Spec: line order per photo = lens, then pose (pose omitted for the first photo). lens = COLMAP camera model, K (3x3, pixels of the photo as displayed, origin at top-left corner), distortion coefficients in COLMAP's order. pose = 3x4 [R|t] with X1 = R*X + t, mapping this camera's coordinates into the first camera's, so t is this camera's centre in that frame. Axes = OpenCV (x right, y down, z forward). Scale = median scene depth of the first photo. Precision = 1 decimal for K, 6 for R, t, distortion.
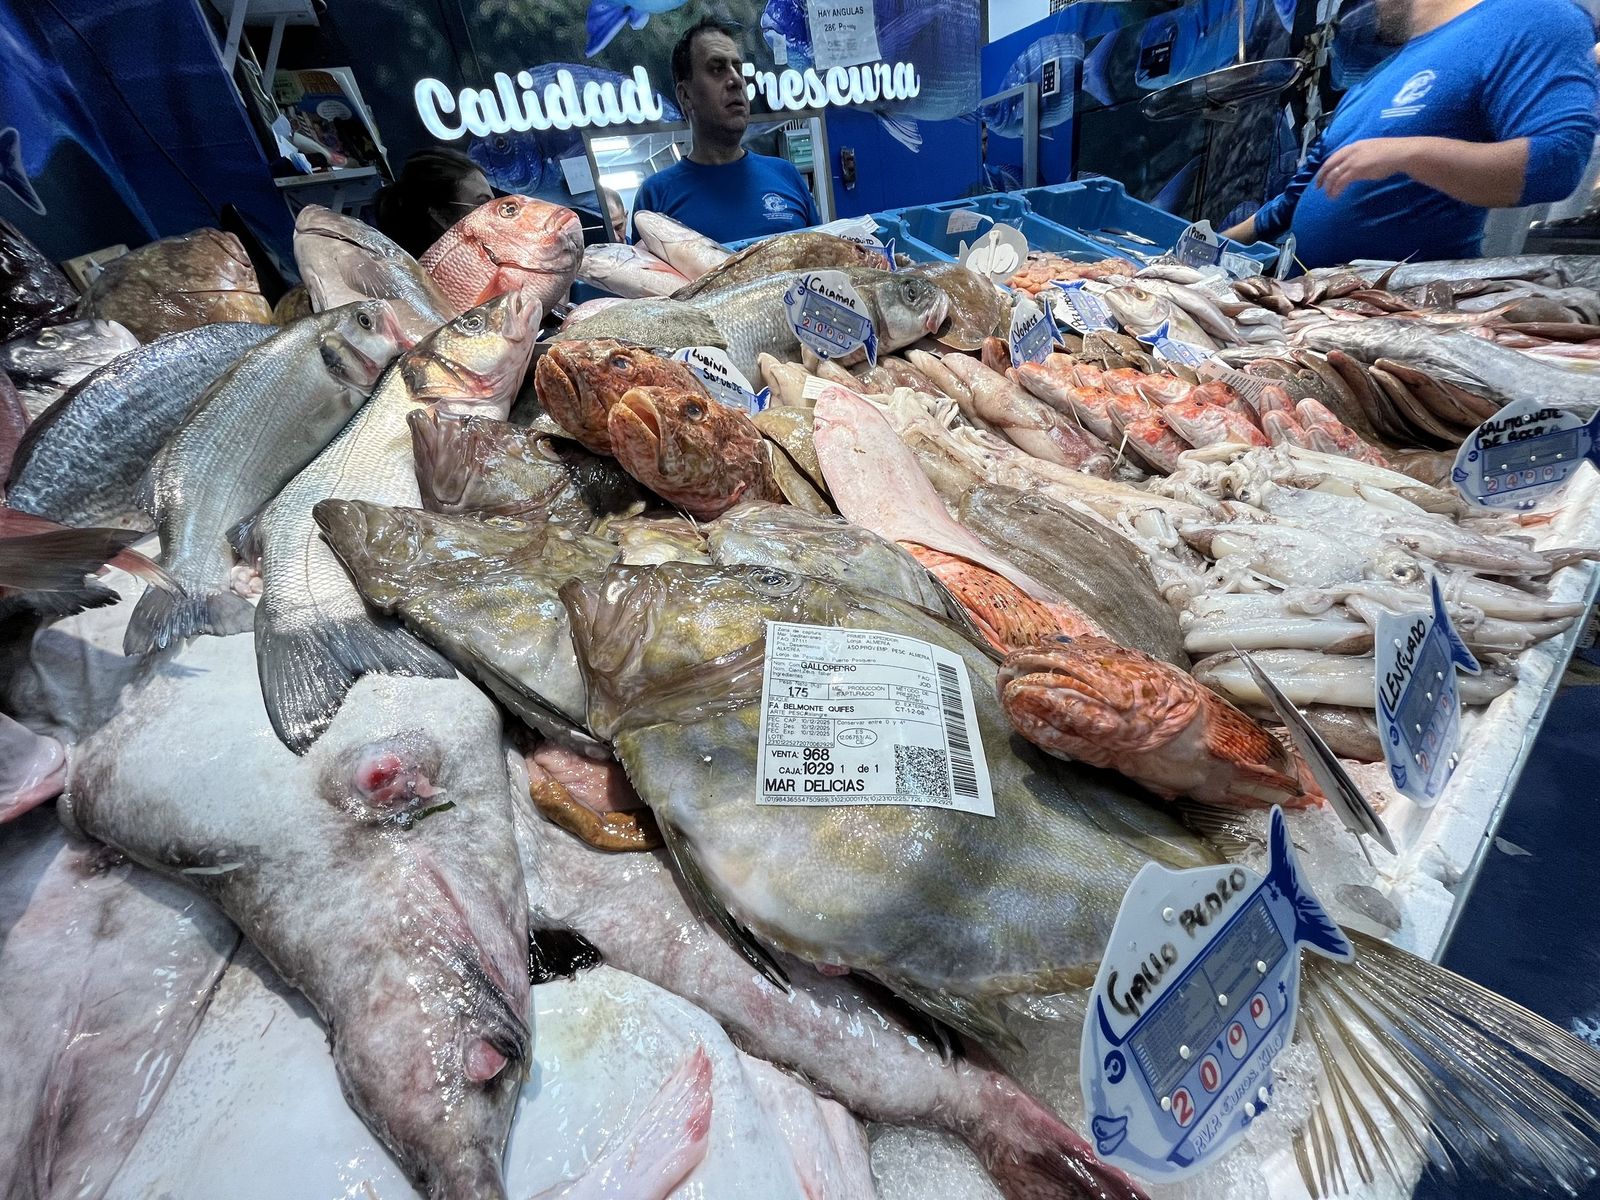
lens RADIAL K [[653.3, 0, 791.0], [0, 653.3, 605.0], [0, 0, 1]] dist [-0.002014, -0.000484]
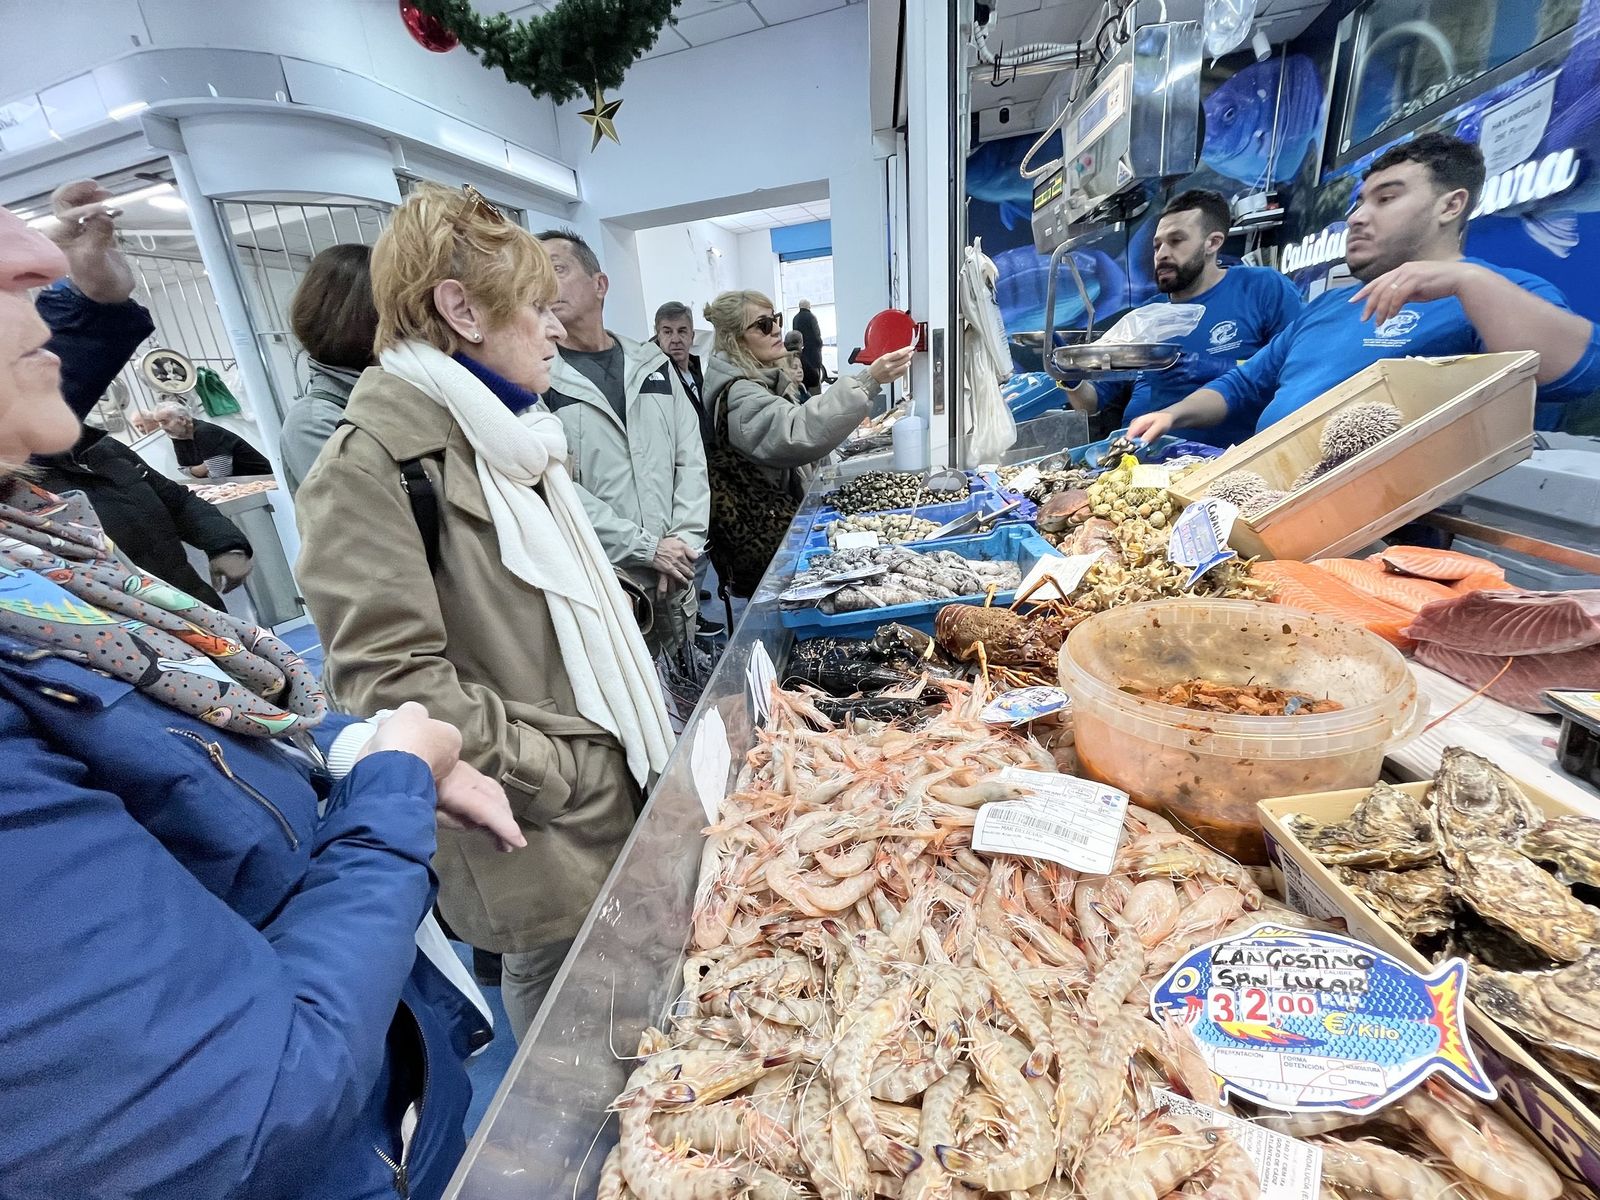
lens RADIAL K [[653.3, 0, 791.0], [0, 653.3, 605.0], [0, 0, 1]] dist [-0.002014, -0.000484]
pose [[-0.686539, 0.421788, -0.592249, 4.738546], [-0.179559, 0.690962, 0.700235, -2.733622], [0.704572, 0.587083, -0.398637, 3.212196]]
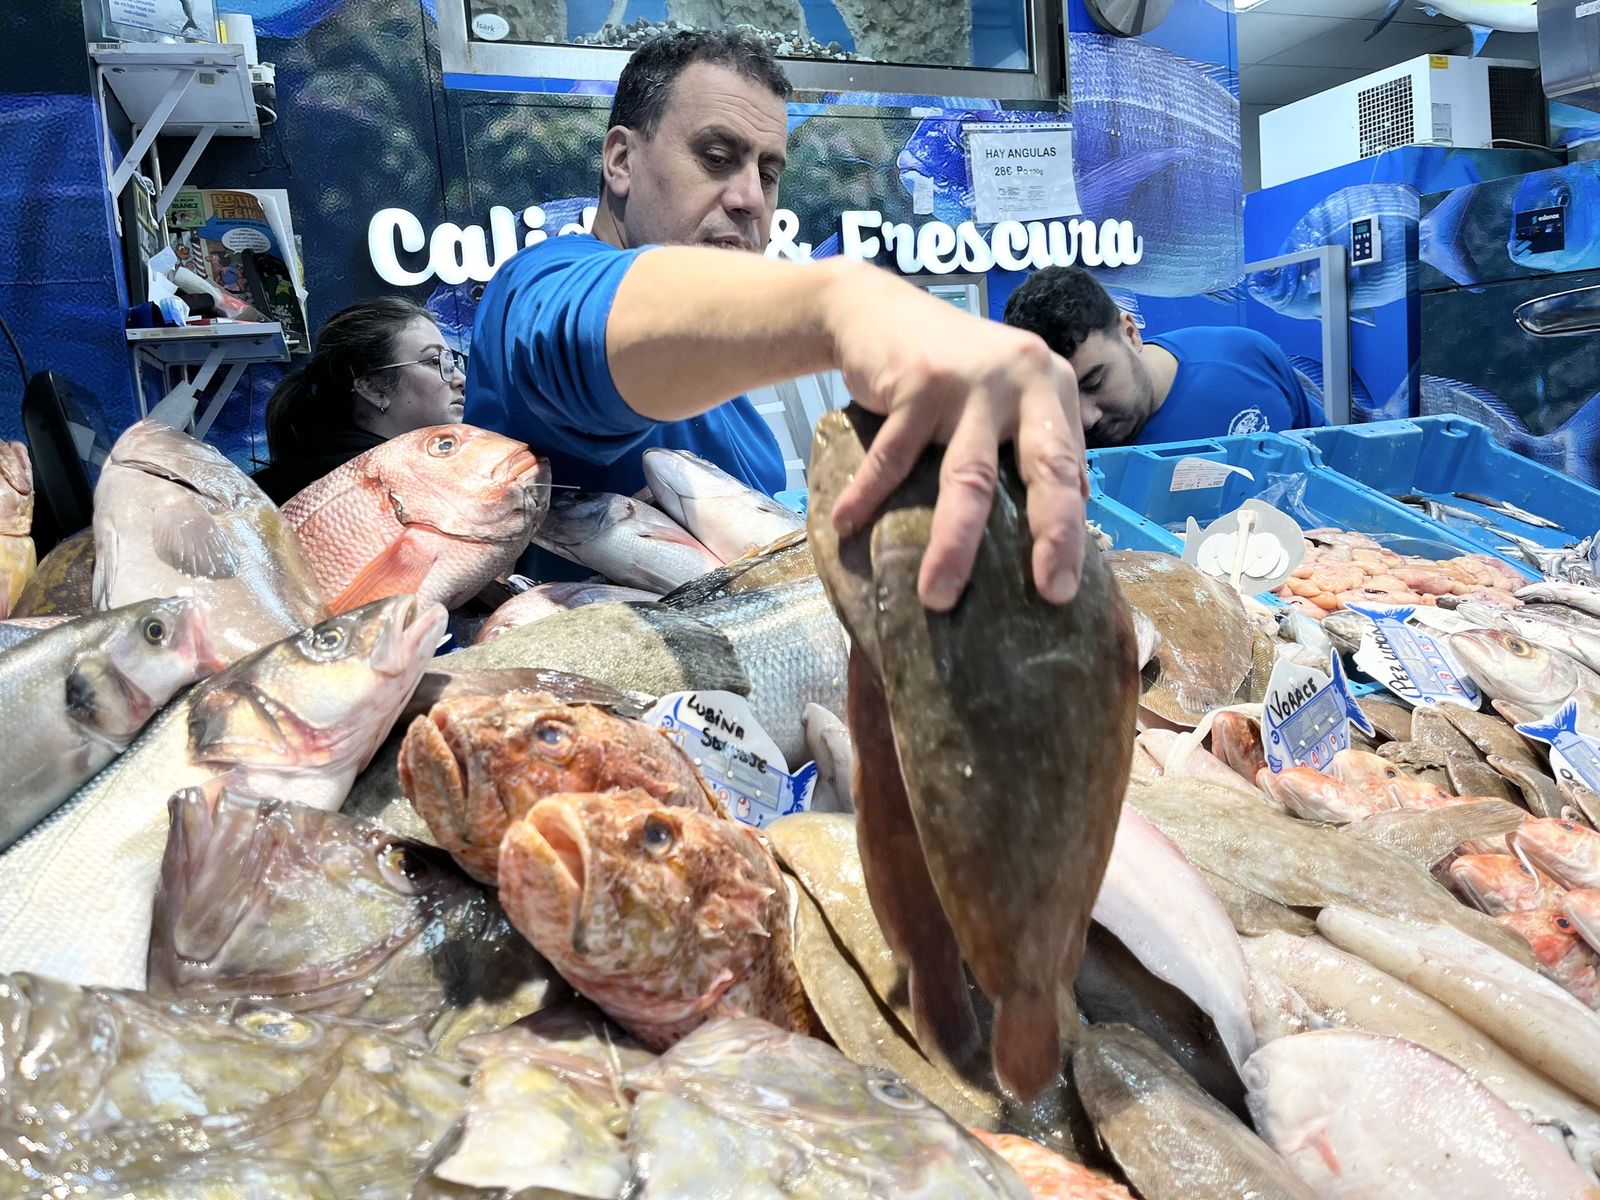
lens RADIAL K [[1223.3, 0, 782.7], [0, 1223.3, 583.9], [0, 0, 1]] dist [0.066121, -0.080826]
pose [[0.990107, 0.089212, -0.108300, 0.036276], [-0.122610, 0.925385, -0.358649, -0.089587], [0.068224, 0.368380, 0.927169, -0.037501]]
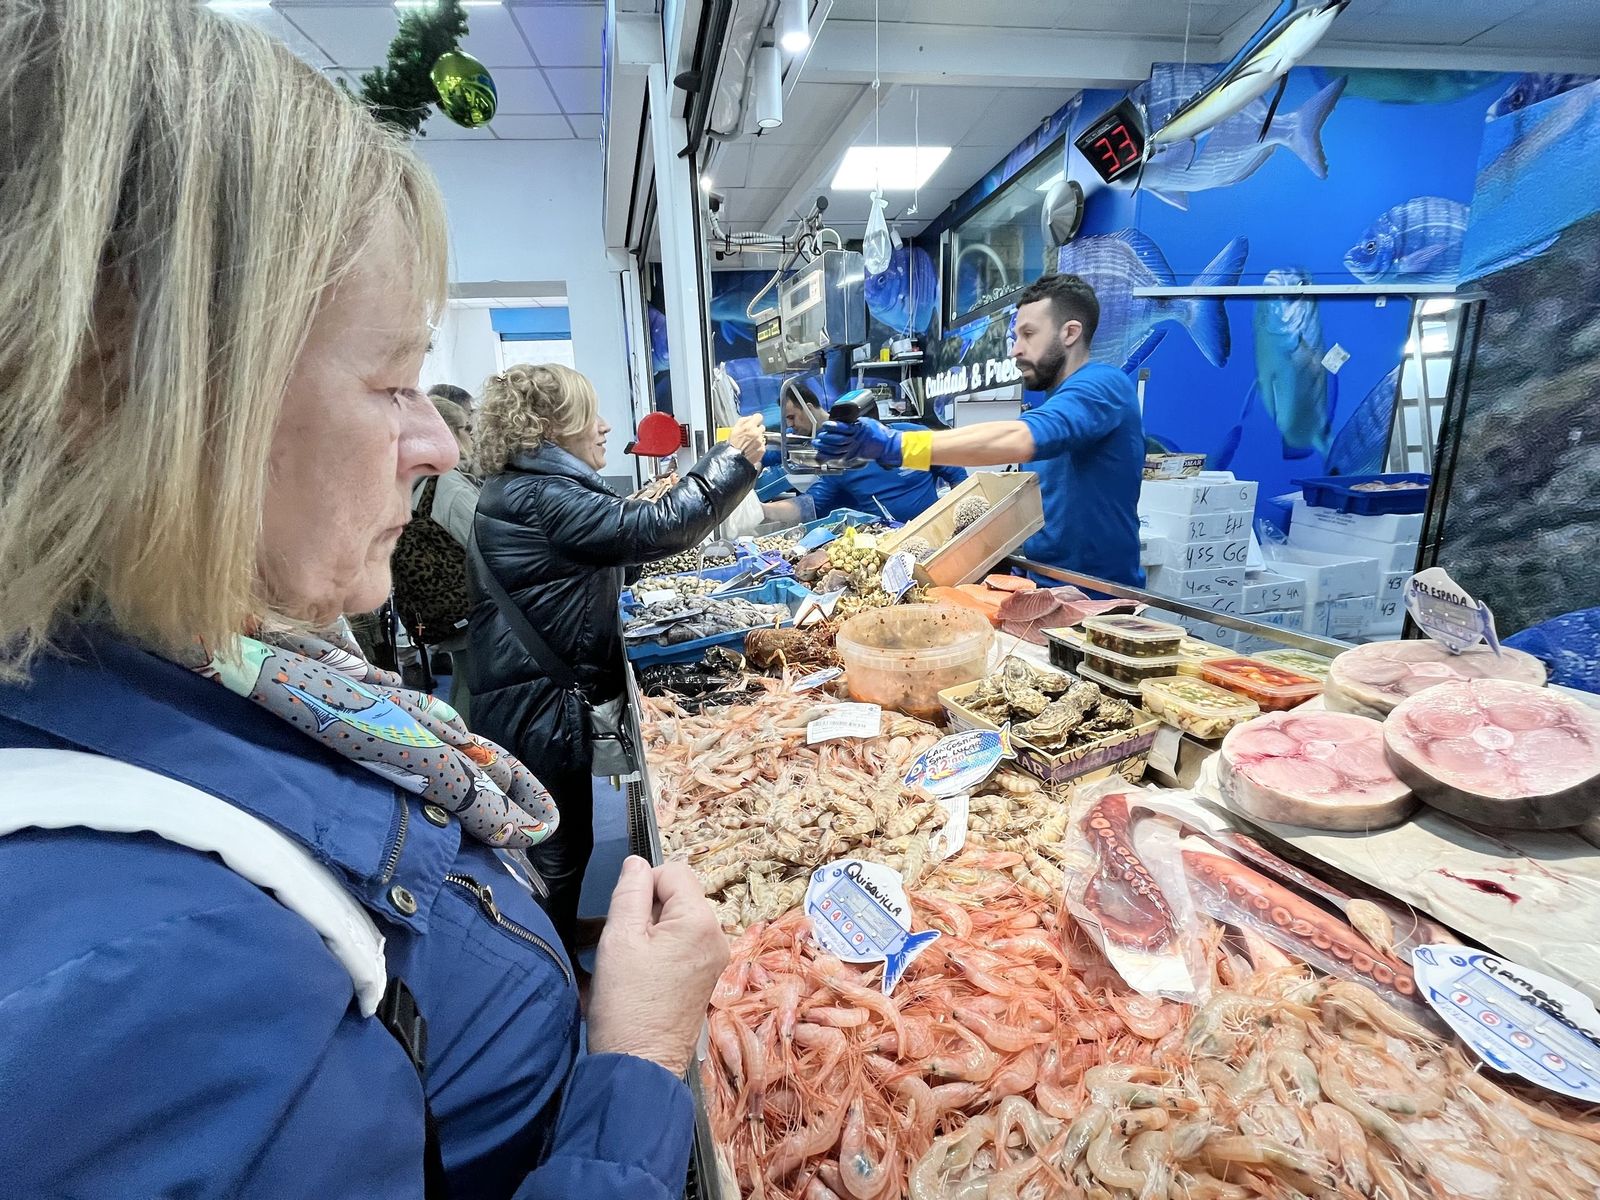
lens RADIAL K [[655.0, 0, 787.6], [0, 655.0, 611.3], [0, 0, 1]] dist [-0.000660, -0.000250]
pose [[-0.370556, 0.388810, -0.843514, 5.277813], [-0.362224, 0.775763, 0.516706, -2.926802], [0.855267, 0.497009, -0.146627, 3.248266]]
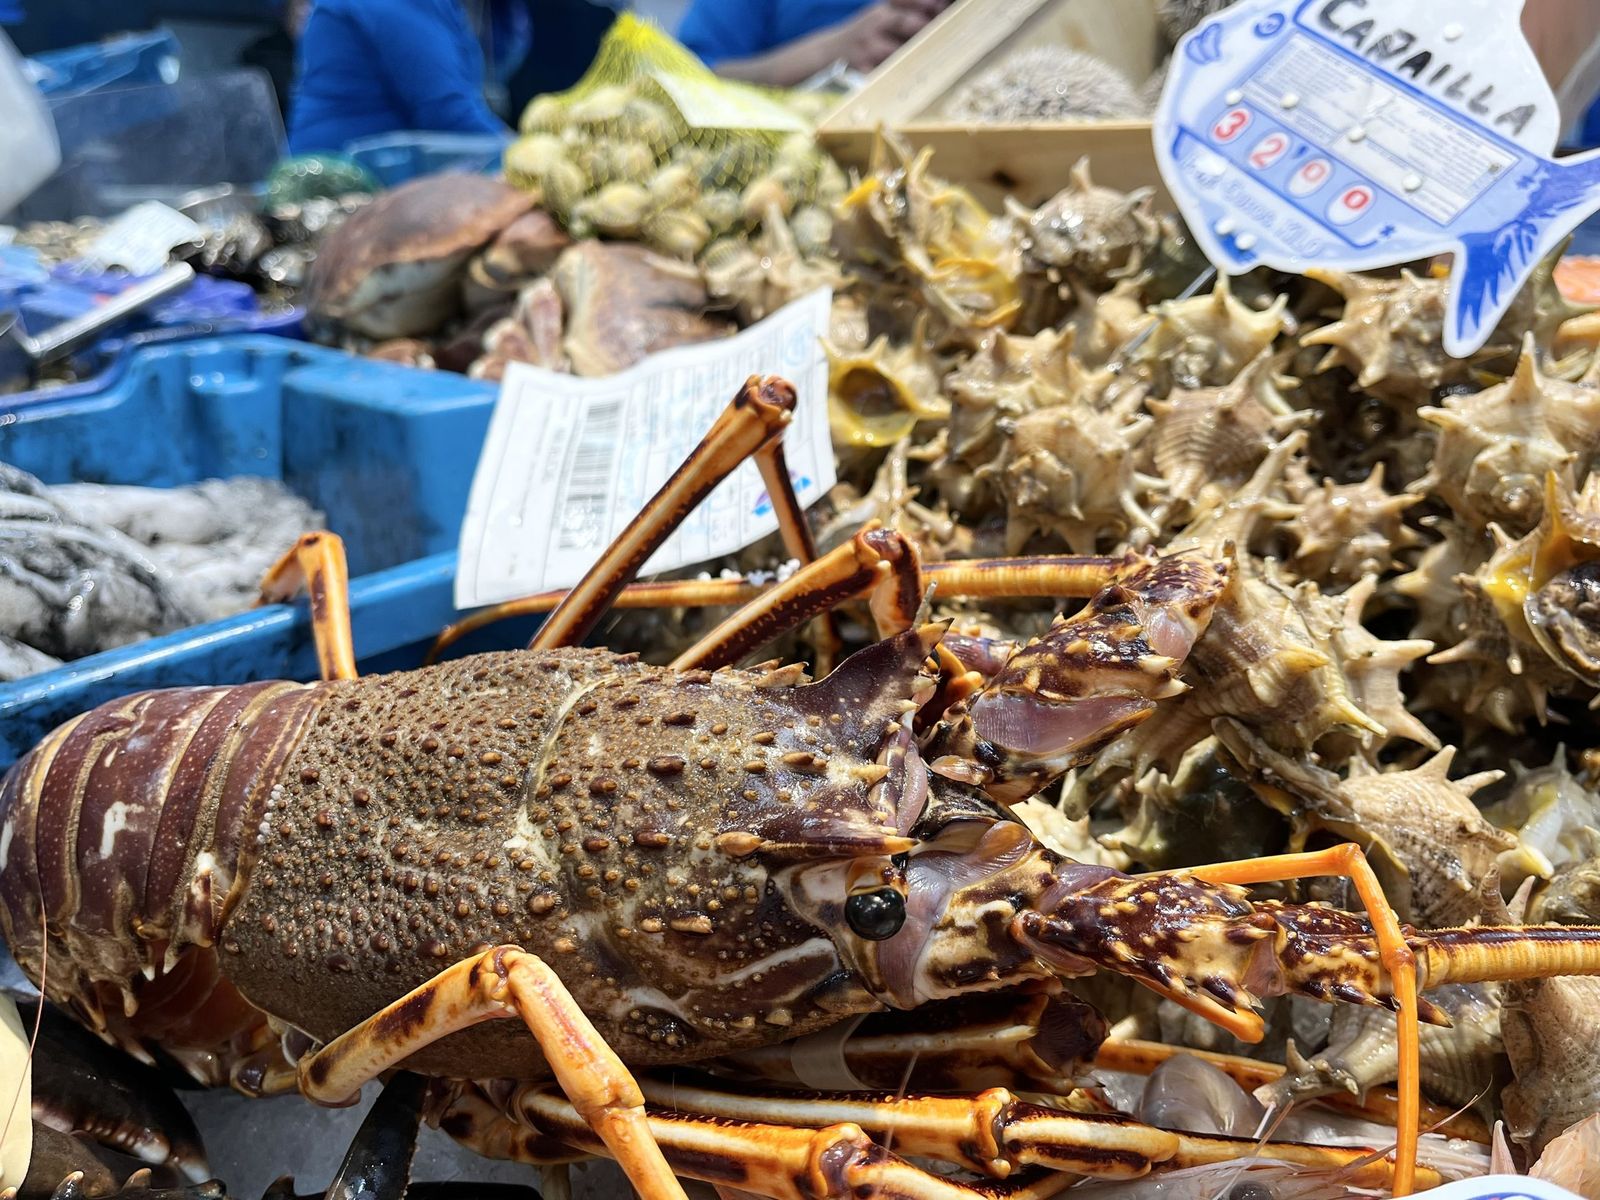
lens RADIAL K [[1422.0, 0, 797.8], [0, 1422.0, 607.8], [0, 0, 1]] dist [0.010988, -0.009318]
pose [[0.049117, 0.444309, -0.894526, 4.077765], [-0.492155, 0.790098, 0.365417, -2.124410], [0.869121, 0.422297, 0.257476, 2.967213]]
